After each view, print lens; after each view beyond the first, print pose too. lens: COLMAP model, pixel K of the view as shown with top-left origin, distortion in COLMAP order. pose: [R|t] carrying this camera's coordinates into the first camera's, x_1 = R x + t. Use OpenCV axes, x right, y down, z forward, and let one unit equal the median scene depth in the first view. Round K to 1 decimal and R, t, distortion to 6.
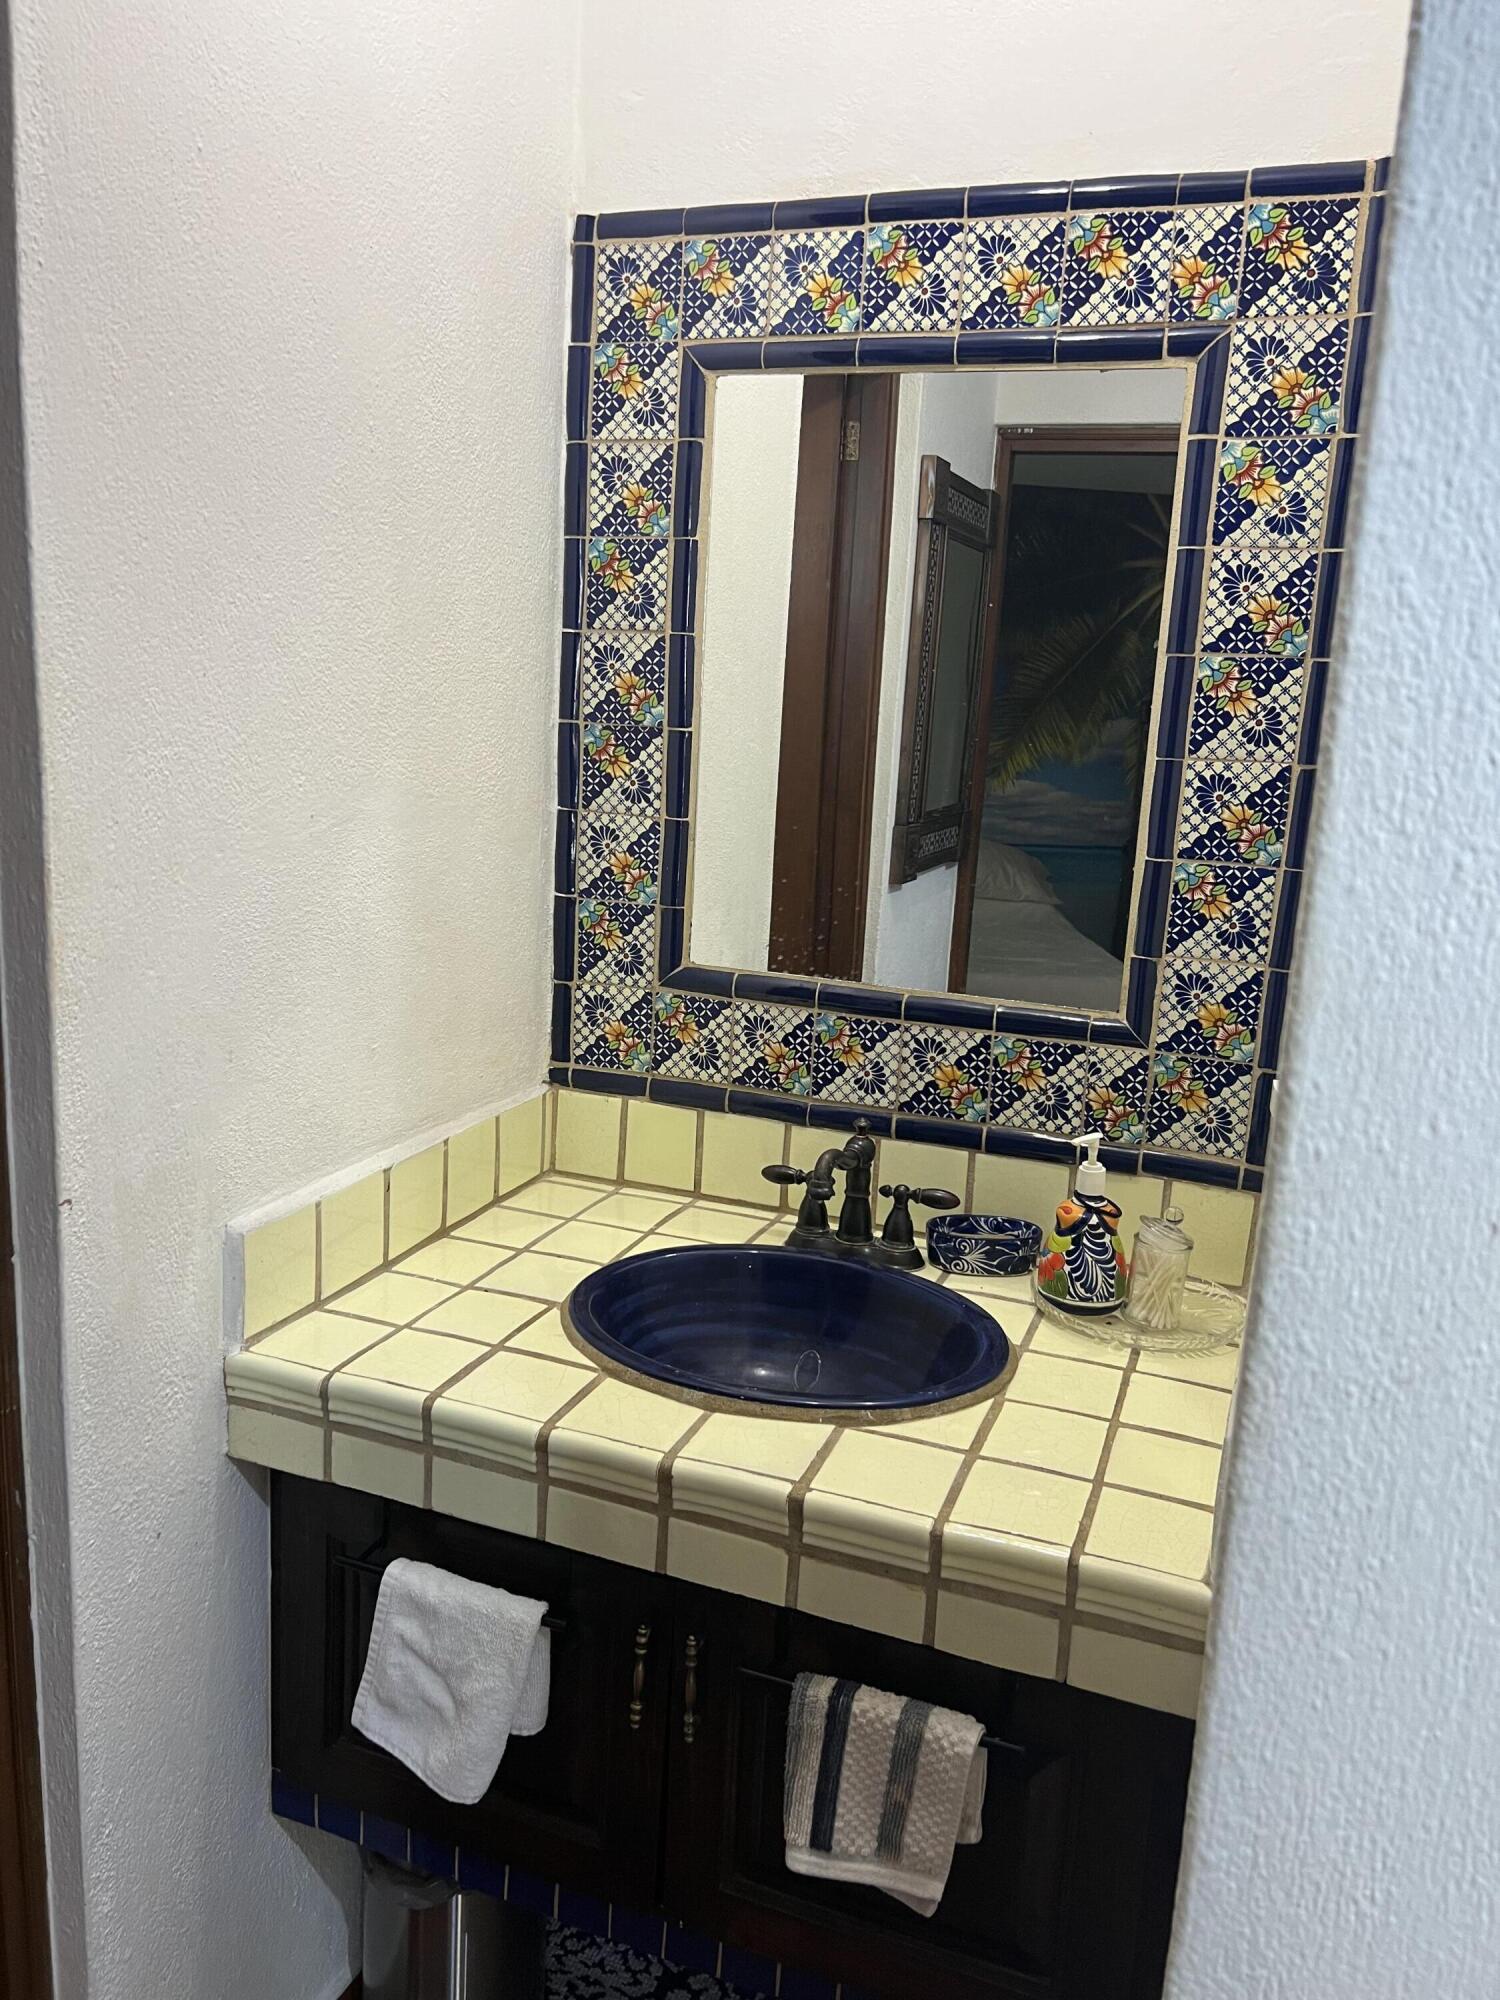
lens RADIAL K [[1517.8, 0, 744.3], [0, 1517.8, 1006.0], [0, 0, 1]] dist [0.038736, -0.046852]
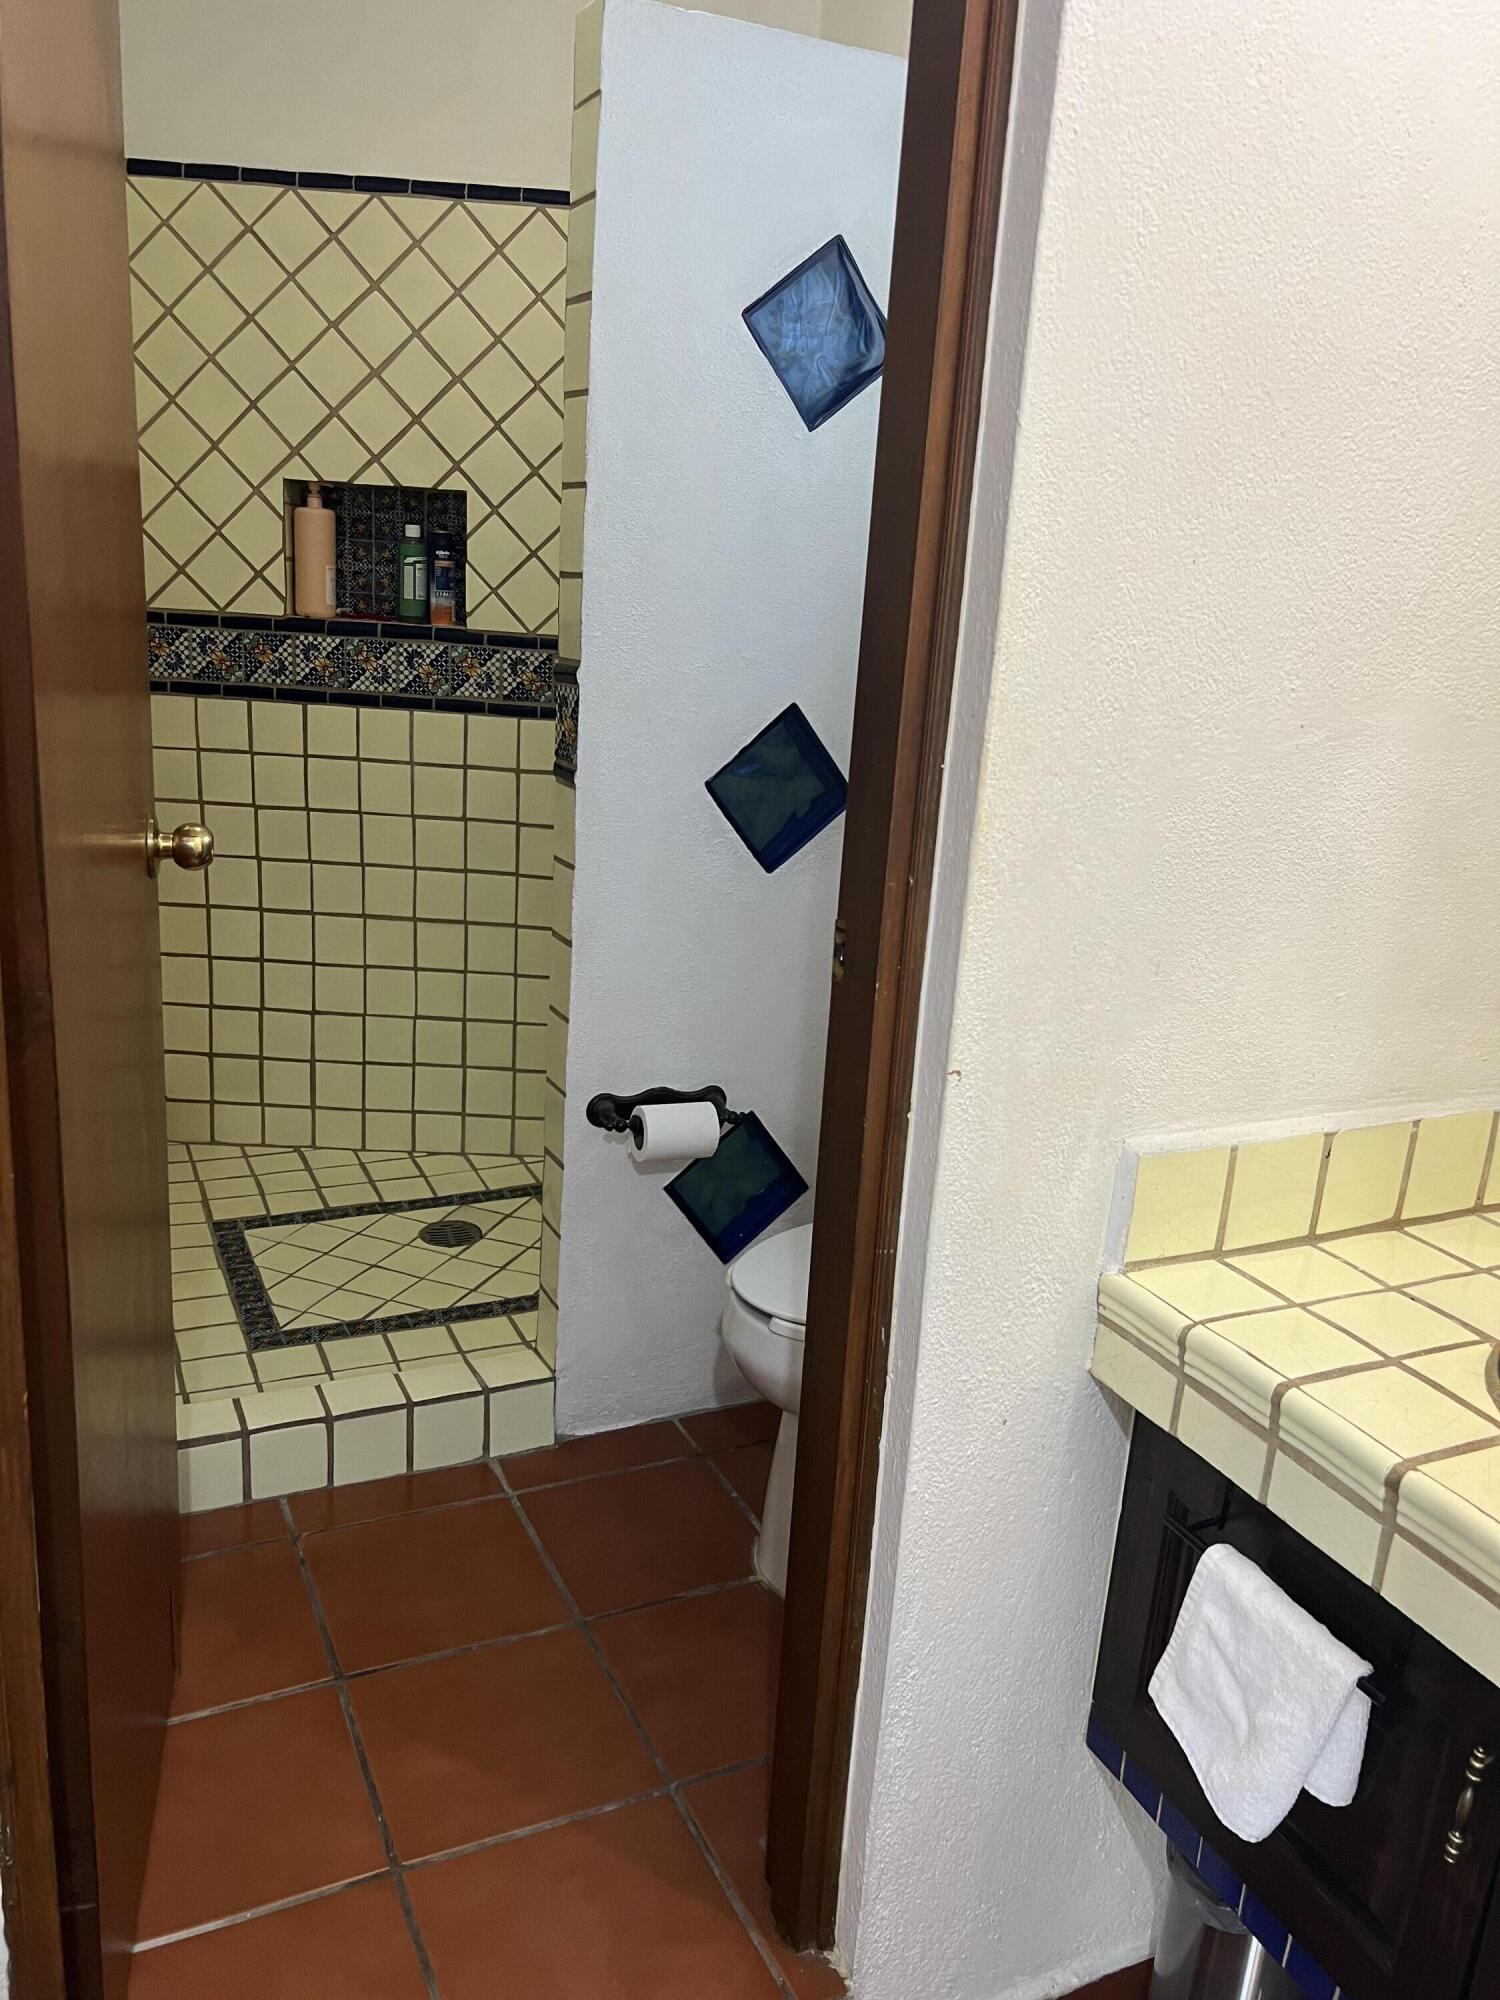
lens RADIAL K [[1517.8, 0, 744.0], [0, 1517.8, 1011.5], [0, 0, 1]] dist [0.038736, -0.046852]
pose [[0.719730, 0.180256, -0.670445, 0.119682], [-0.166298, 0.982354, 0.085593, 0.020107], [0.674043, 0.049890, 0.737006, 0.120808]]
